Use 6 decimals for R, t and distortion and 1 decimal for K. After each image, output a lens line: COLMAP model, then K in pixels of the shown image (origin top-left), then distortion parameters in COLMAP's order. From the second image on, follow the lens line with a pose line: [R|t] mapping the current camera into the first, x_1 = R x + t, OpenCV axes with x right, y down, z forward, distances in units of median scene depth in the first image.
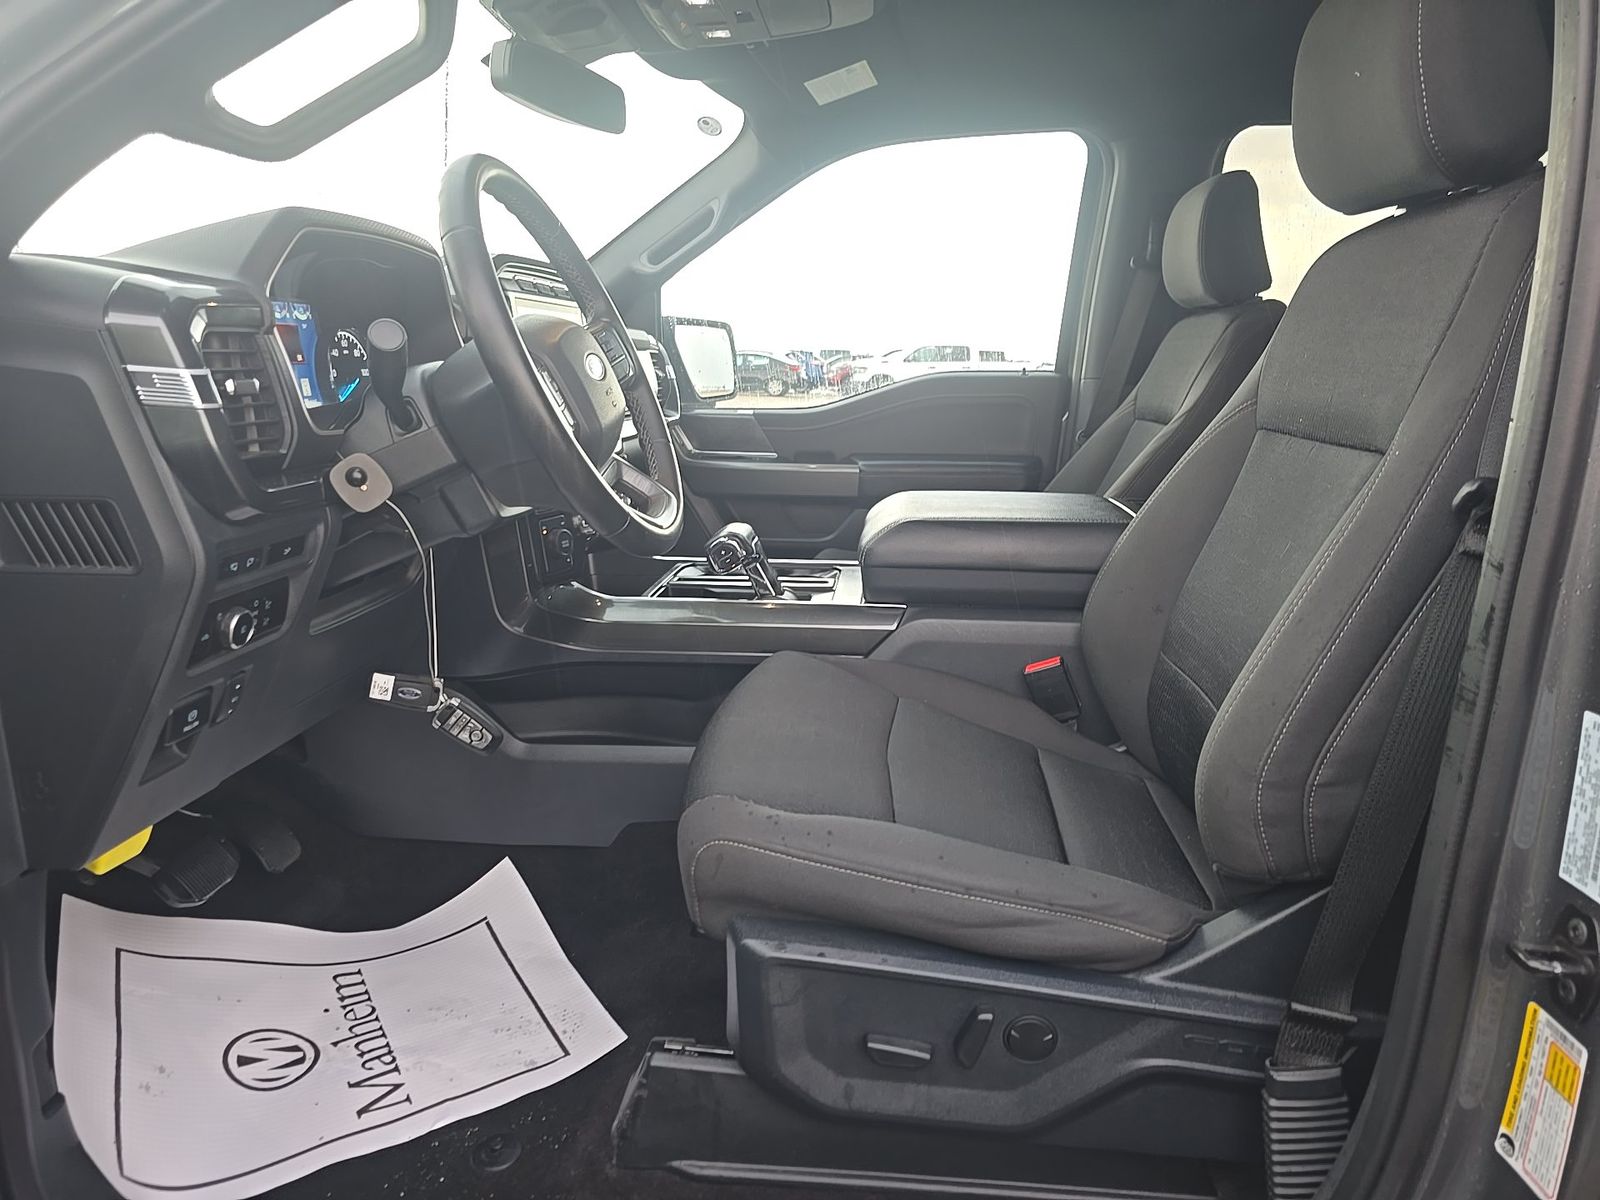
lens RADIAL K [[1080.6, 0, 762.6], [0, 1080.6, 620.3], [0, 0, 1]] dist [0.049619, -0.058710]
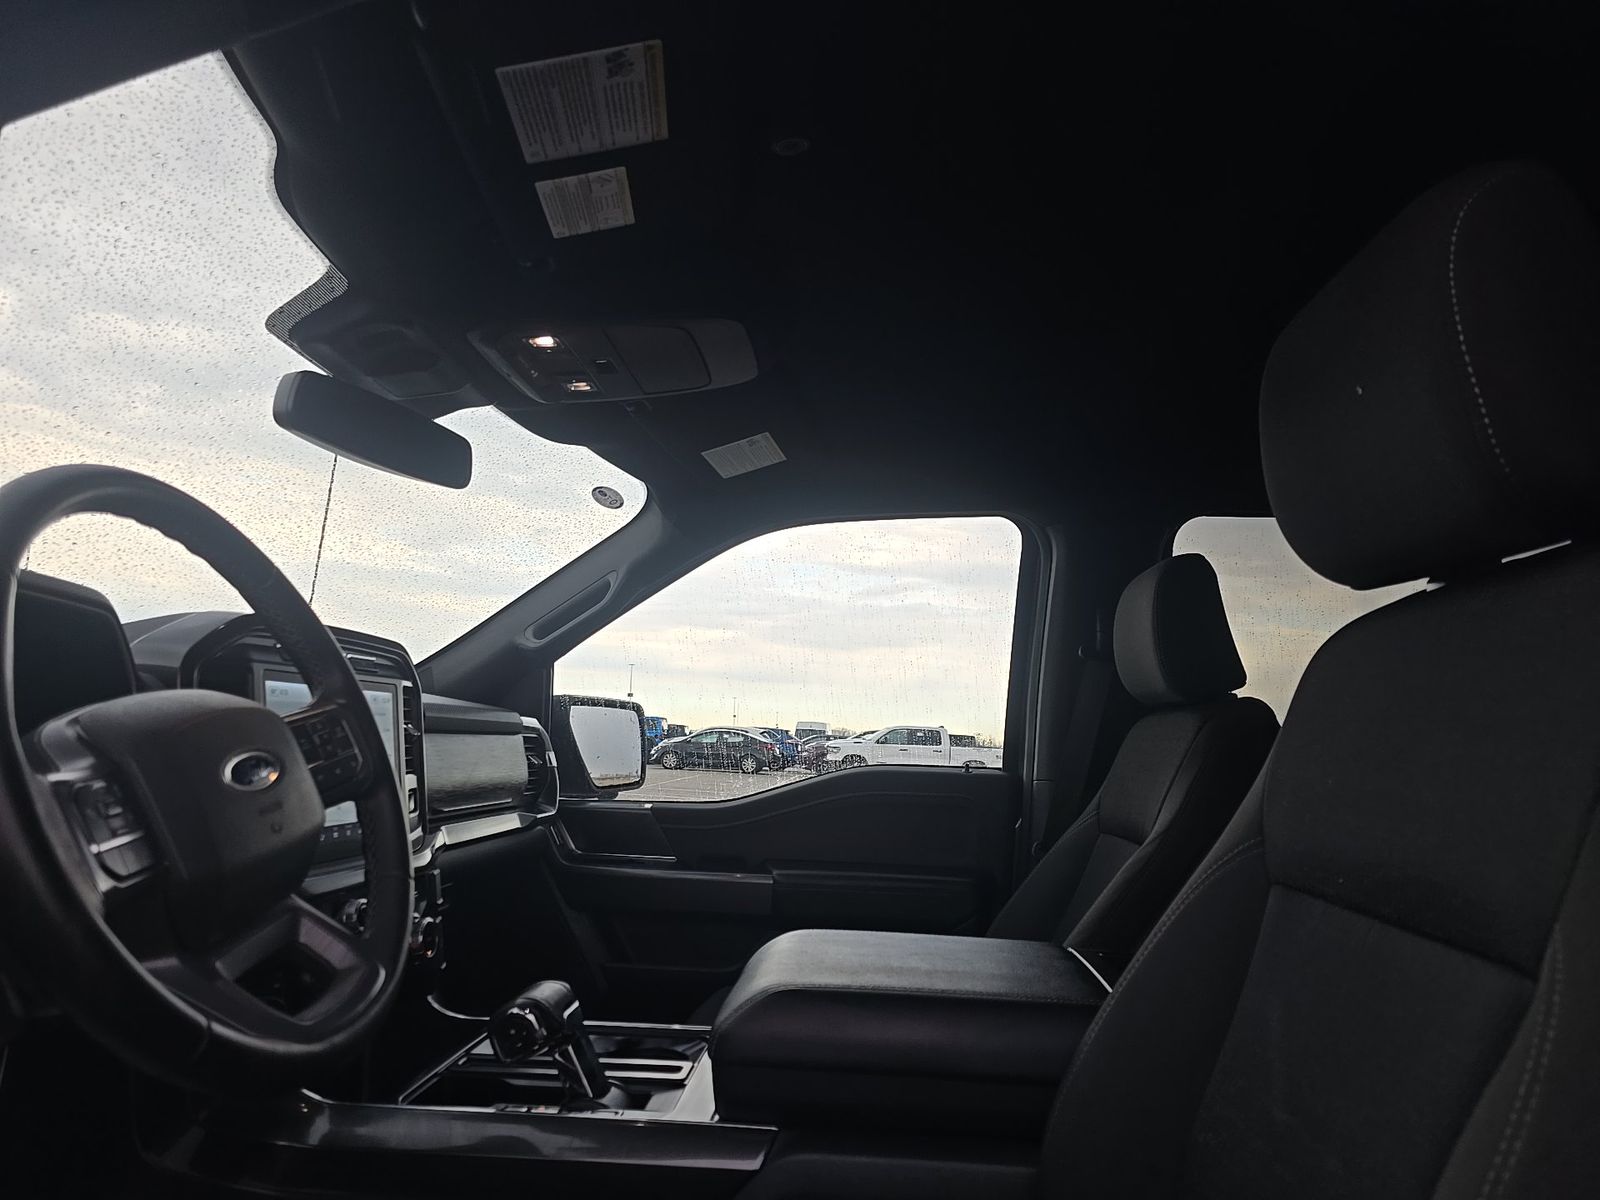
lens RADIAL K [[1080.6, 0, 762.6], [0, 1080.6, 620.3], [0, 0, 1]] dist [0.049619, -0.058710]
pose [[0.999489, 0.026975, 0.017134, 0.069204], [-0.019620, 0.941209, -0.337253, -0.053617], [-0.025224, 0.336745, 0.941258, 0.178597]]
